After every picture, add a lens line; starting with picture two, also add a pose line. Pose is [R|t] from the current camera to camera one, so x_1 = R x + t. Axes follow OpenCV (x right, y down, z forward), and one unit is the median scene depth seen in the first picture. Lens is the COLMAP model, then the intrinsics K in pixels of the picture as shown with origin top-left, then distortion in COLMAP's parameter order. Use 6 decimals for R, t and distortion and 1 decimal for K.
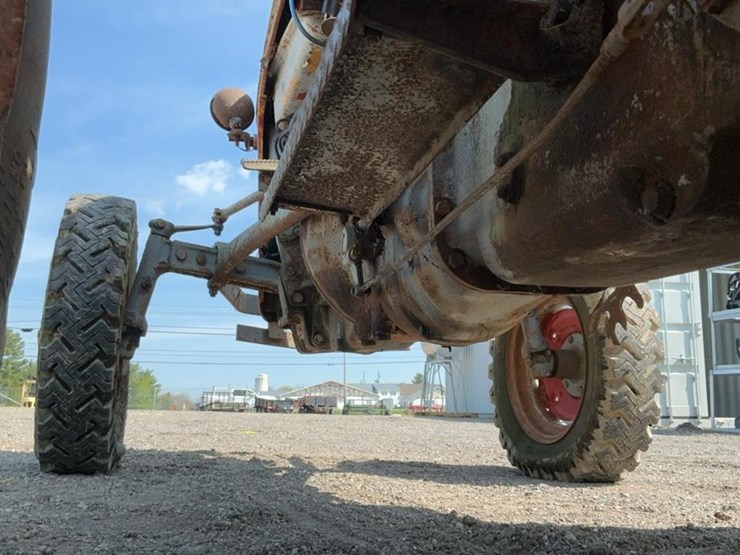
lens RADIAL K [[787.8, 0, 368.2], [0, 787.8, 277.0], [0, 0, 1]] dist [0.025688, 0.000000]
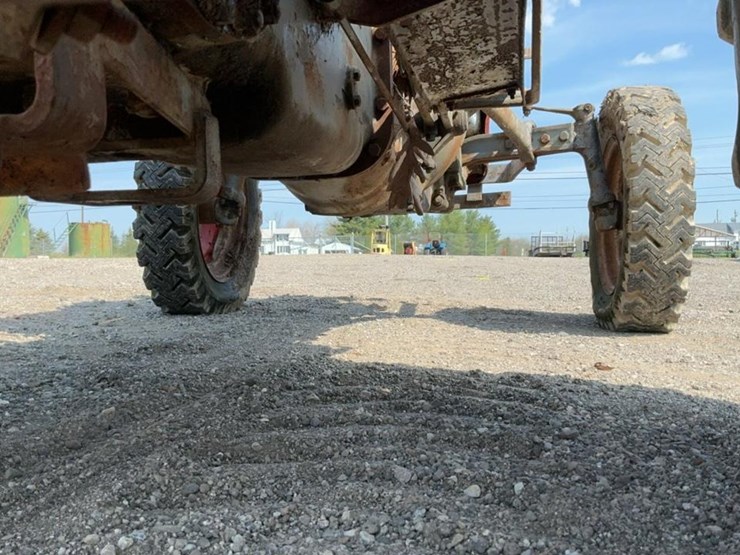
lens RADIAL K [[787.8, 0, 366.6], [0, 787.8, 283.0], [0, 0, 1]] dist [0.025688, 0.000000]
pose [[0.909392, 0.001976, -0.415935, 0.413111], [0.082350, 0.979339, 0.184701, -0.019012], [0.407706, -0.202218, 0.890440, -0.033280]]
